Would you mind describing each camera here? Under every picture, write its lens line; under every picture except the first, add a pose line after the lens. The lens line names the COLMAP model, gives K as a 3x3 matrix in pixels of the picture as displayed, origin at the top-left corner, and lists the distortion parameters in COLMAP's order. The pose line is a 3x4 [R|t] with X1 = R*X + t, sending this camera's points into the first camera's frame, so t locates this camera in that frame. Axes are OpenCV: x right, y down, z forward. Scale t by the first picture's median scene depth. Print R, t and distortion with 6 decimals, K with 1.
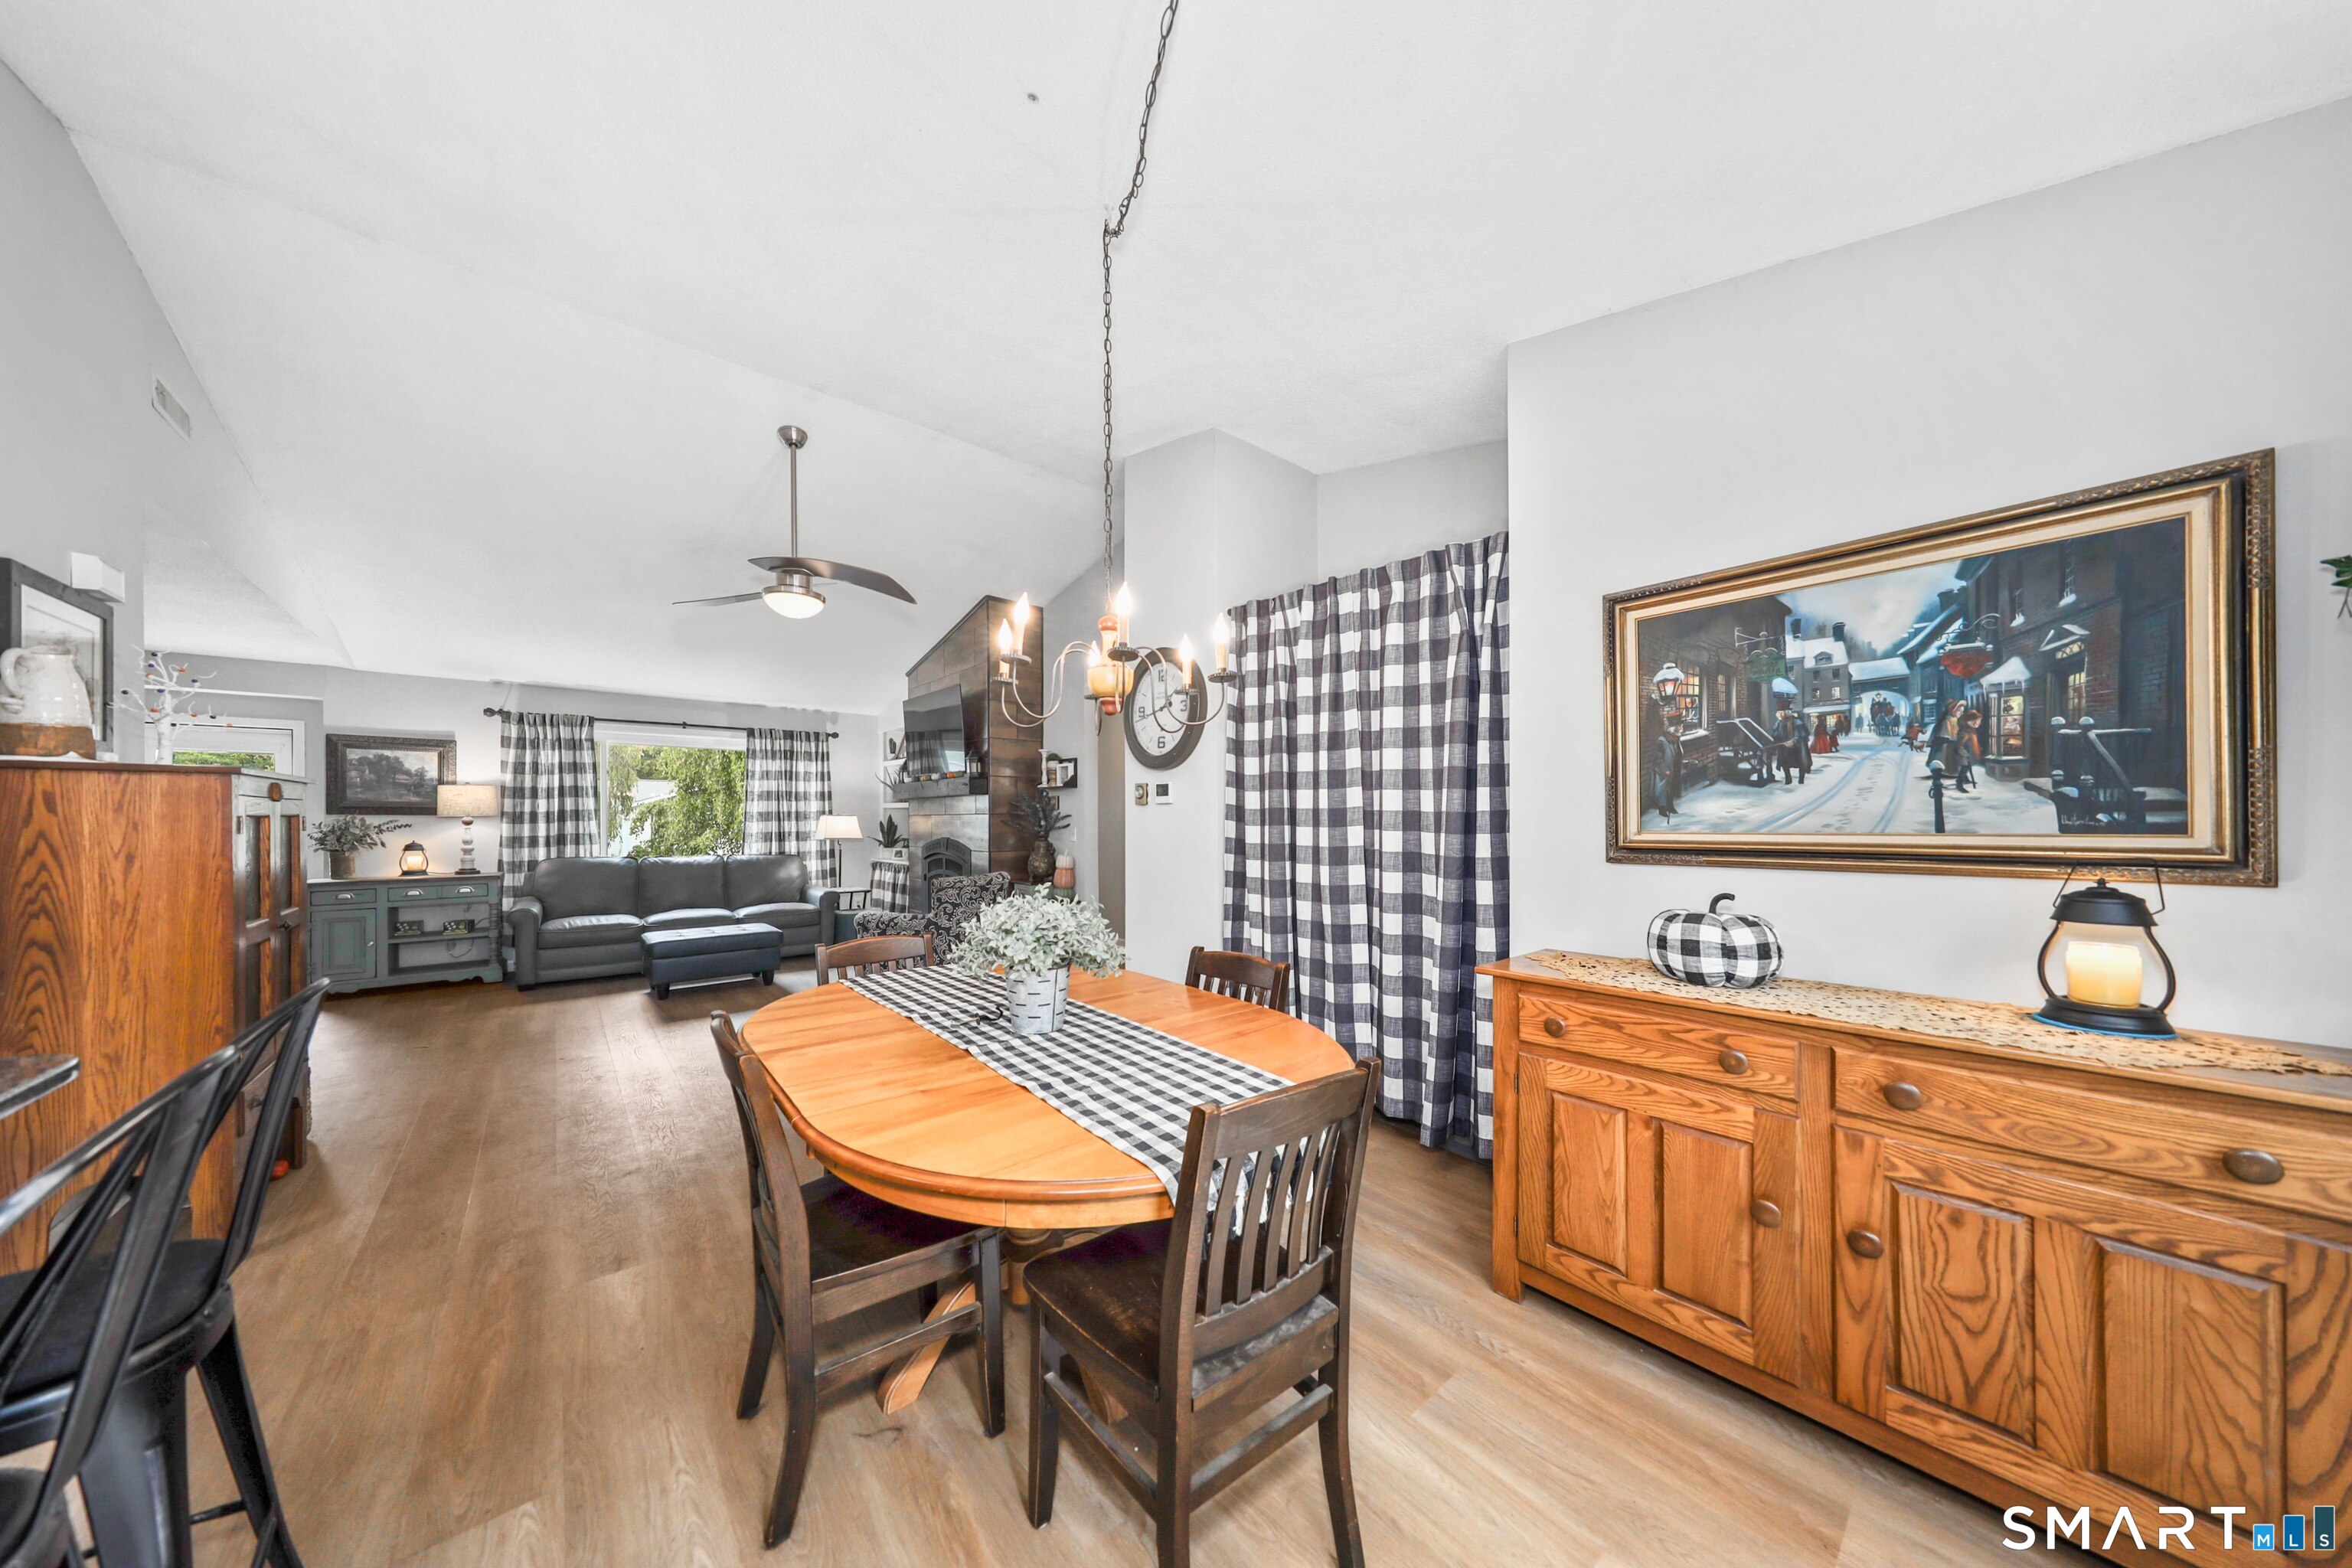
lens RADIAL K [[729.9, 0, 1160.9], [0, 729.9, 820.2], [0, 0, 1]] dist [0.000796, -0.000020]
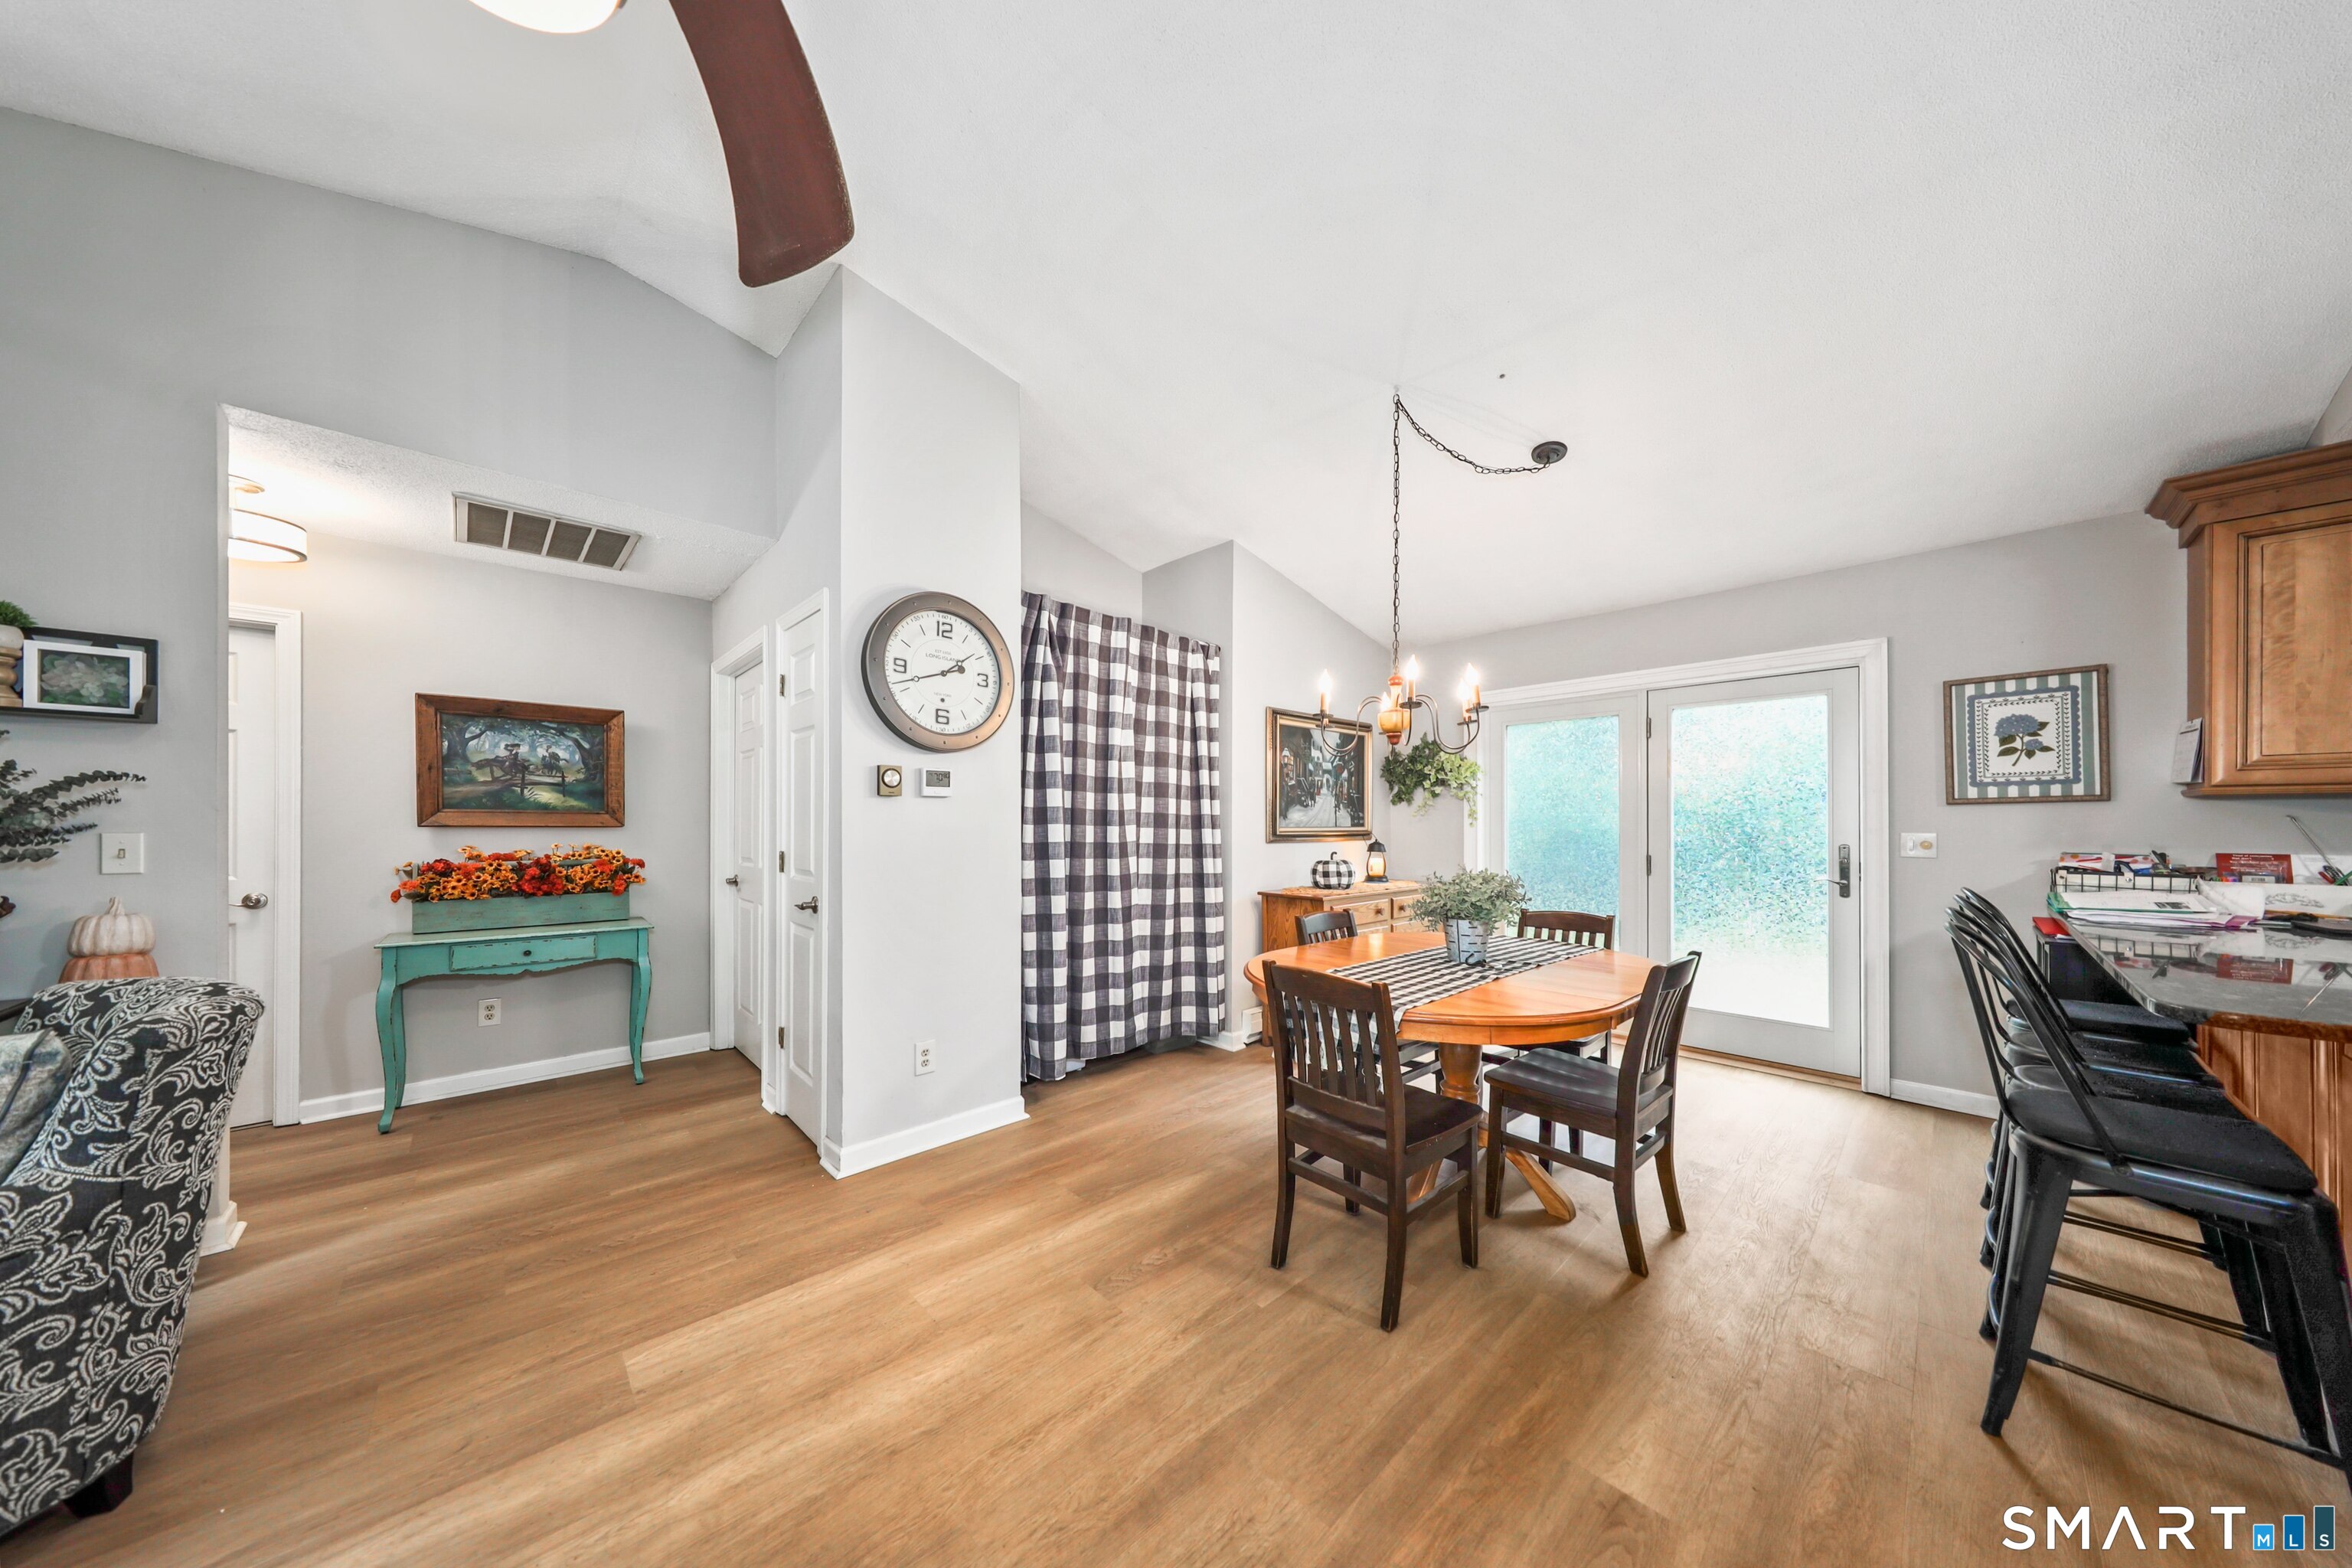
lens RADIAL K [[729.9, 0, 1160.9], [0, 729.9, 820.2], [0, 0, 1]] dist [0.000796, -0.000020]
pose [[-0.061075, 0.006470, 0.998112, -1.400723], [-0.002218, 0.999976, -0.006618, 0.011054], [-0.998131, -0.002618, -0.061059, 1.482441]]
